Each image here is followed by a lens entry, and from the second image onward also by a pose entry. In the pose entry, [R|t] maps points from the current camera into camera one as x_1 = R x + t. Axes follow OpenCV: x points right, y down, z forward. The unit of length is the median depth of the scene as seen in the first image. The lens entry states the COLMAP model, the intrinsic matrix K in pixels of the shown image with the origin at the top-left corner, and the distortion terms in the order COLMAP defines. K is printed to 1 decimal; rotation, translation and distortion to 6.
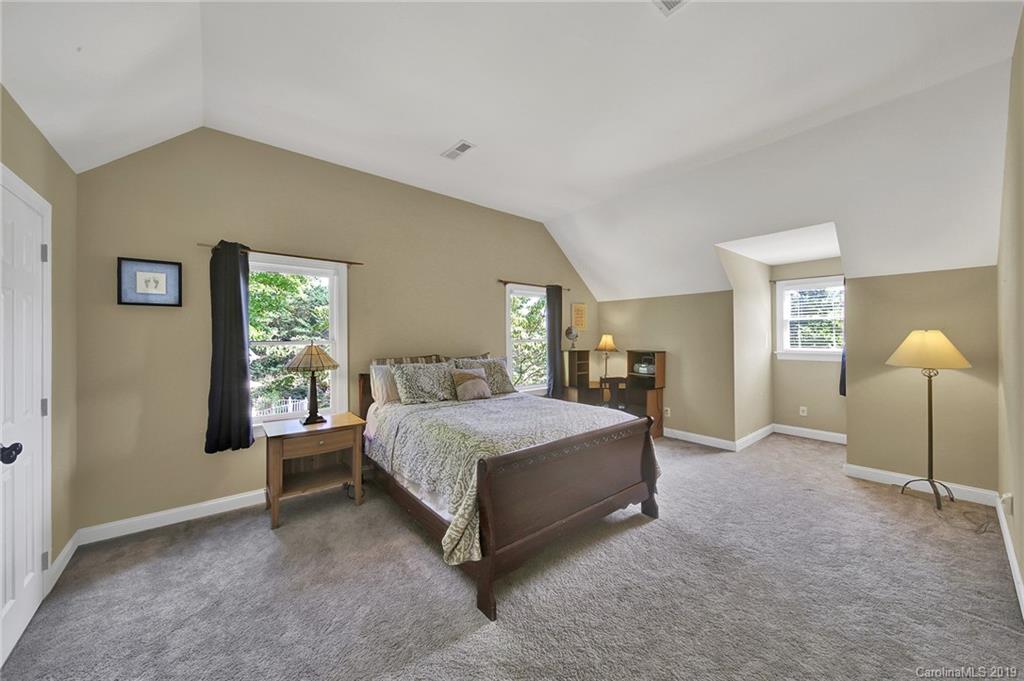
lens RADIAL K [[366.0, 0, 512.9], [0, 366.0, 338.8], [0, 0, 1]] dist [0.000911, -0.000232]
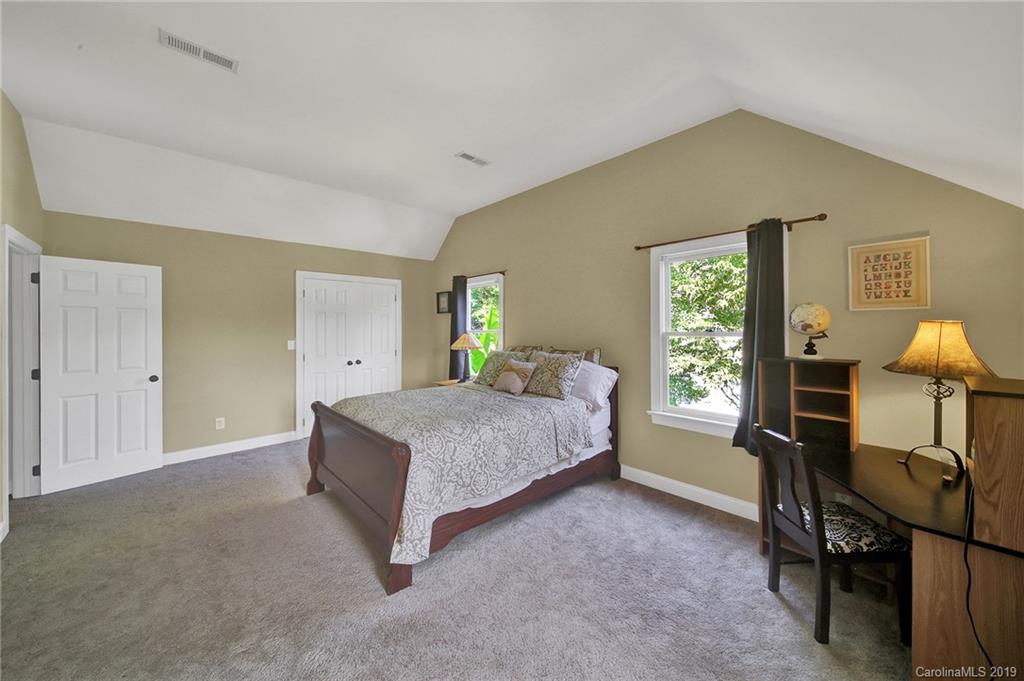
lens RADIAL K [[366.0, 0, 512.4], [0, 366.0, 330.1], [0, 0, 1]] dist [0.000911, -0.000232]
pose [[0.049784, 0.006628, -0.998738, 0.642164], [-0.003866, 0.999972, 0.006444, -0.004376], [0.998753, 0.003541, 0.049808, 0.714376]]
